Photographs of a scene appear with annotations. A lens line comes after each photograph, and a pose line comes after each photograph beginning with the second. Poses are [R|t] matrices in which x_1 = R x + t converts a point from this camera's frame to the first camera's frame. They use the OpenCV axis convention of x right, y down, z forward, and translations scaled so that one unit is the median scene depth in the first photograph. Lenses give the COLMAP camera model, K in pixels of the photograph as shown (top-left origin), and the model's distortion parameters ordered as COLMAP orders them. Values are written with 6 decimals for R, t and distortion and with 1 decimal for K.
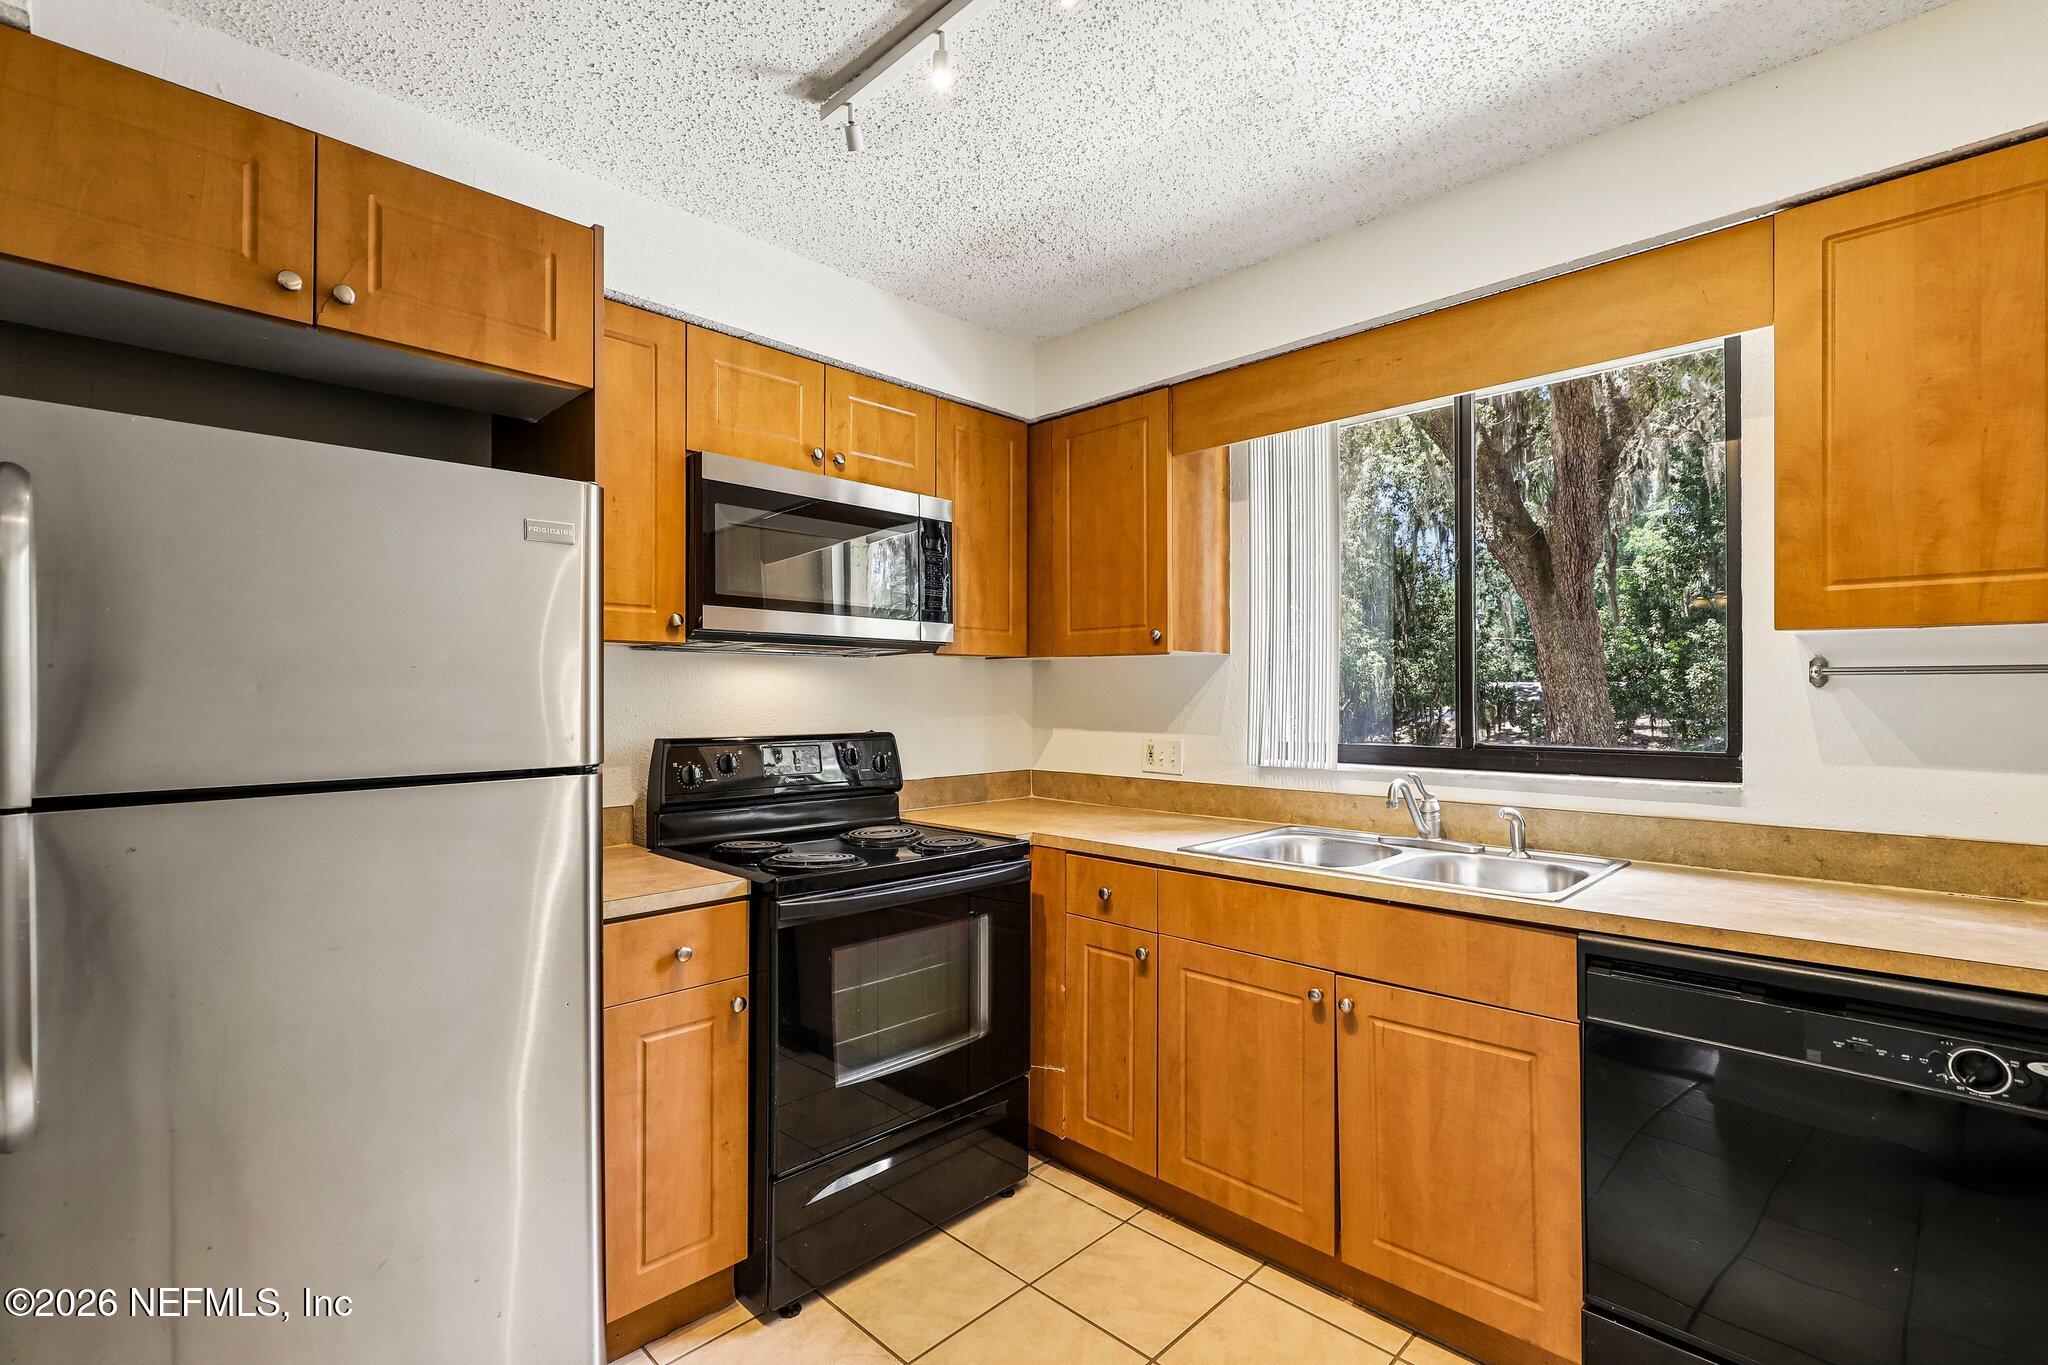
lens RADIAL K [[923.1, 0, 1031.8], [0, 923.1, 690.0], [0, 0, 1]] dist [0.001962, -0.000309]
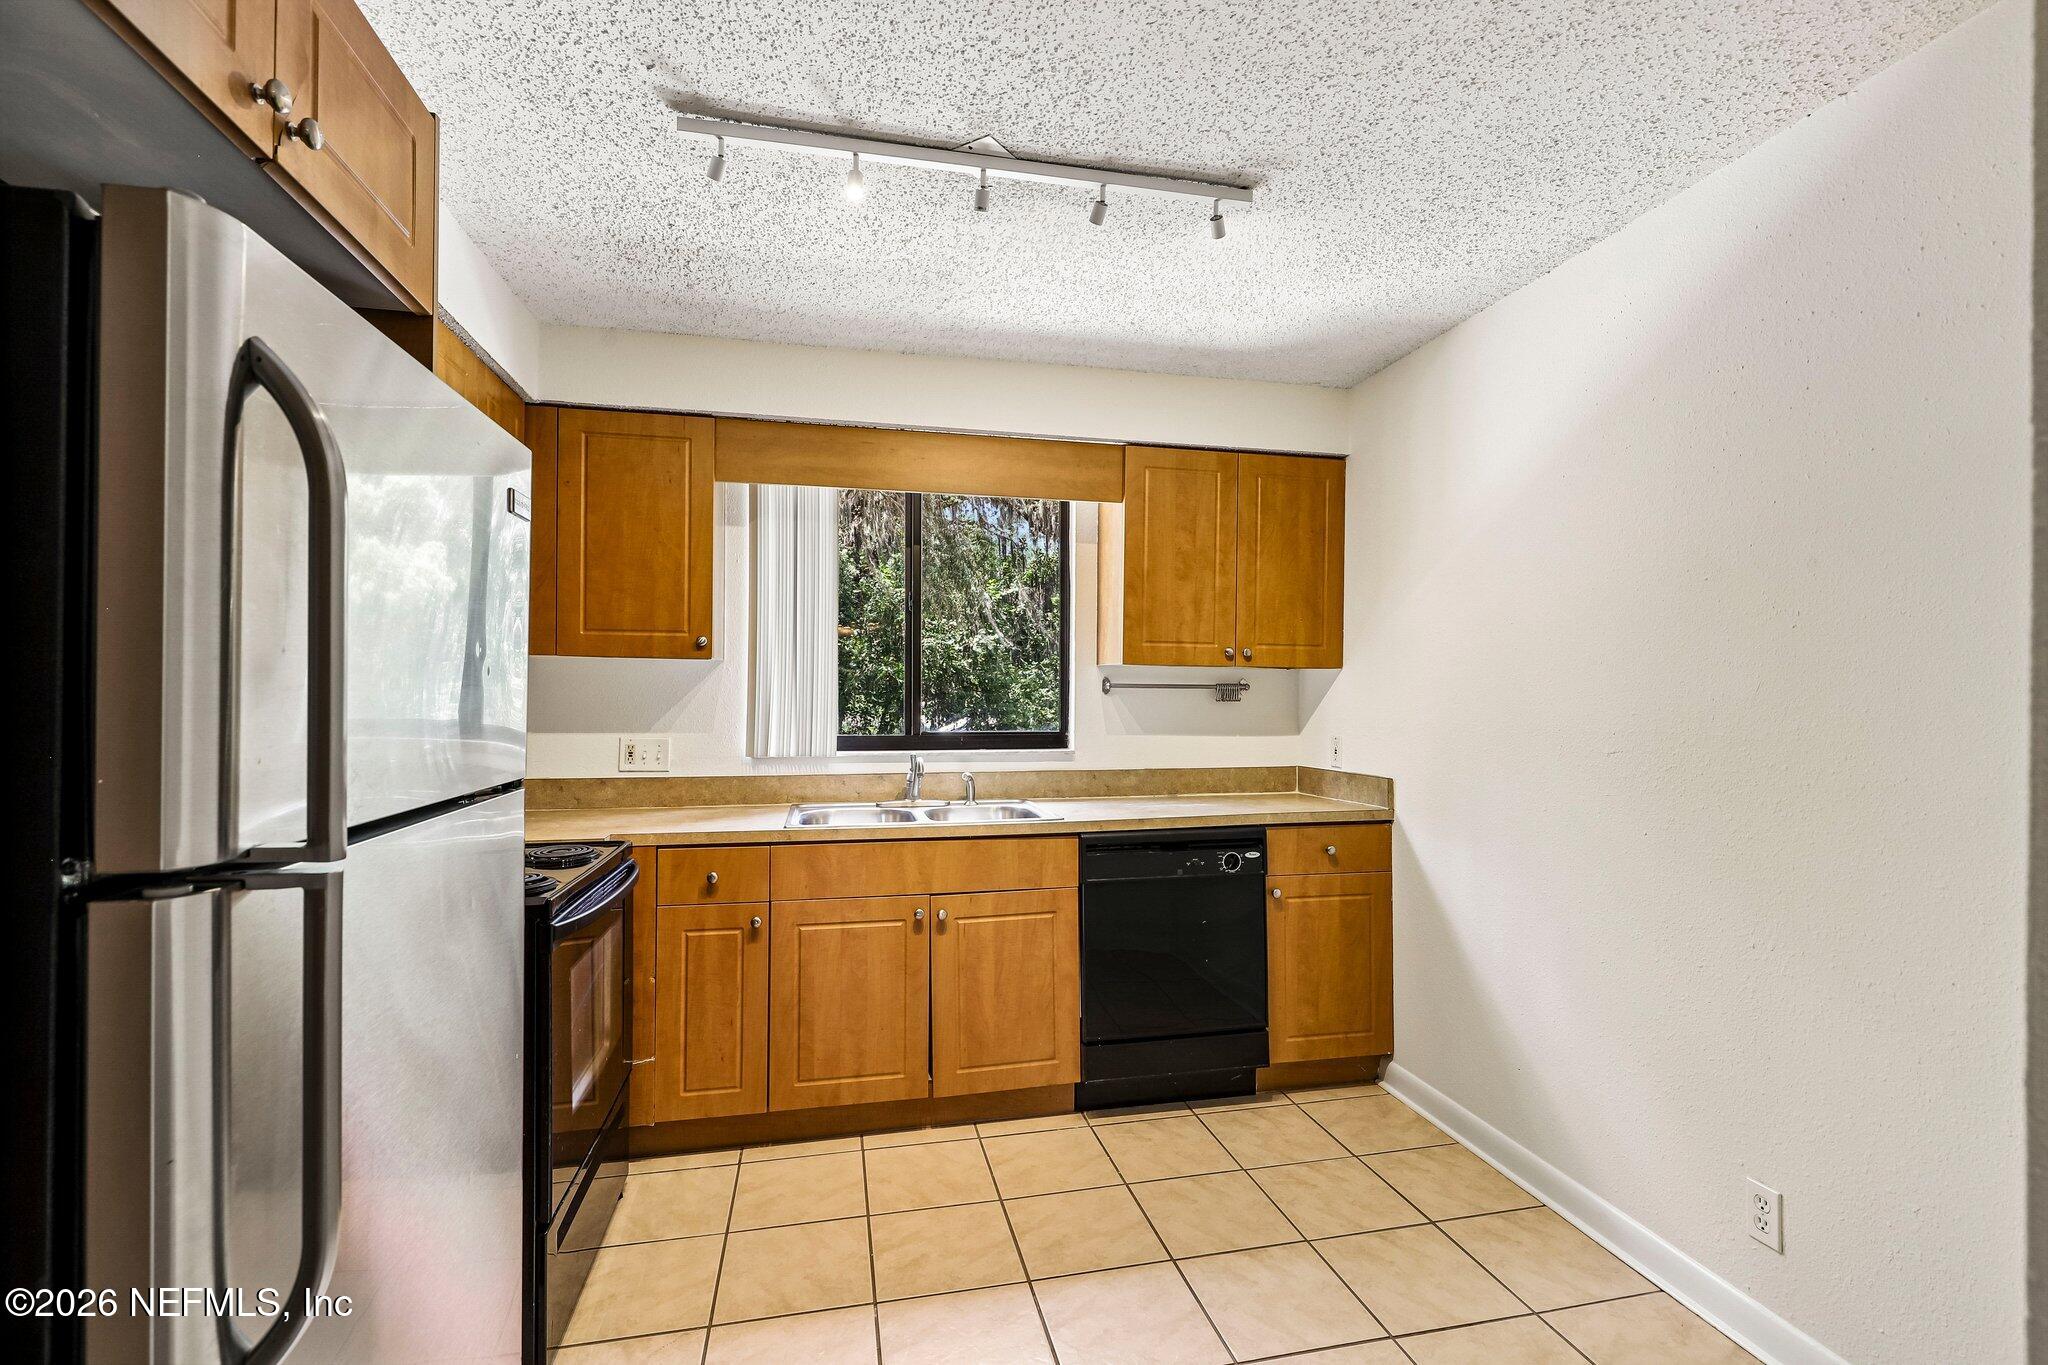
lens RADIAL K [[923.1, 0, 1031.8], [0, 923.1, 690.0], [0, 0, 1]] dist [0.001962, -0.000309]
pose [[0.547752, 0.009717, 0.836584, -0.689853], [-0.009162, 0.999942, -0.005616, 0.000661], [-0.836590, -0.004588, 0.547810, 0.091701]]
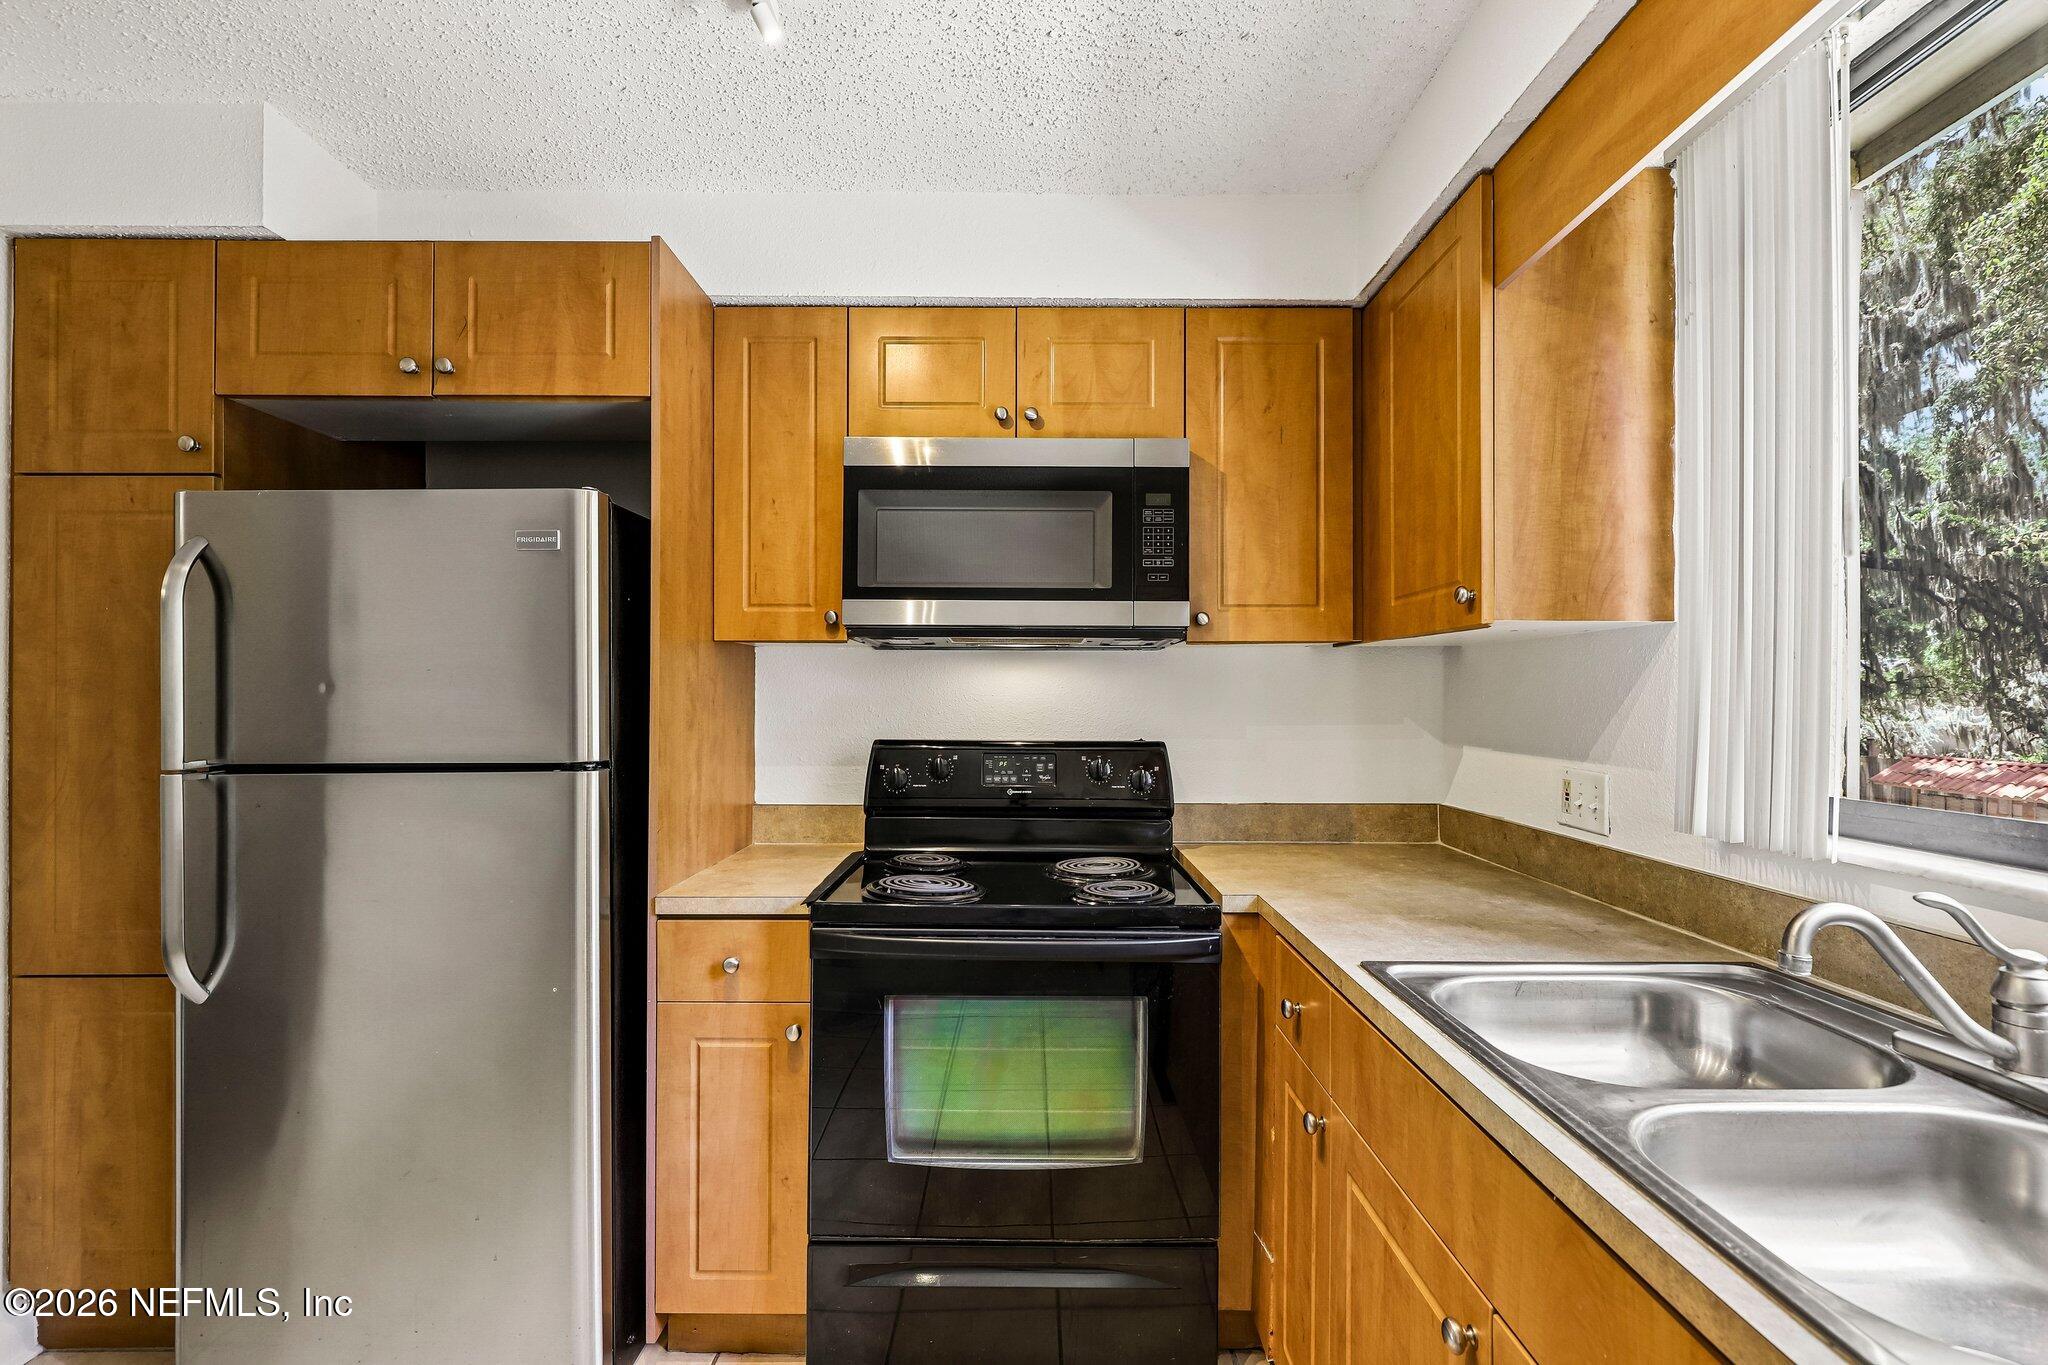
lens RADIAL K [[923.1, 0, 1031.8], [0, 923.1, 690.0], [0, 0, 1]] dist [0.001962, -0.000309]
pose [[0.700121, -0.002634, -0.714019, 0.446303], [0.000728, 0.999995, -0.002975, 0.003238], [0.714024, 0.001563, 0.700120, 0.467518]]
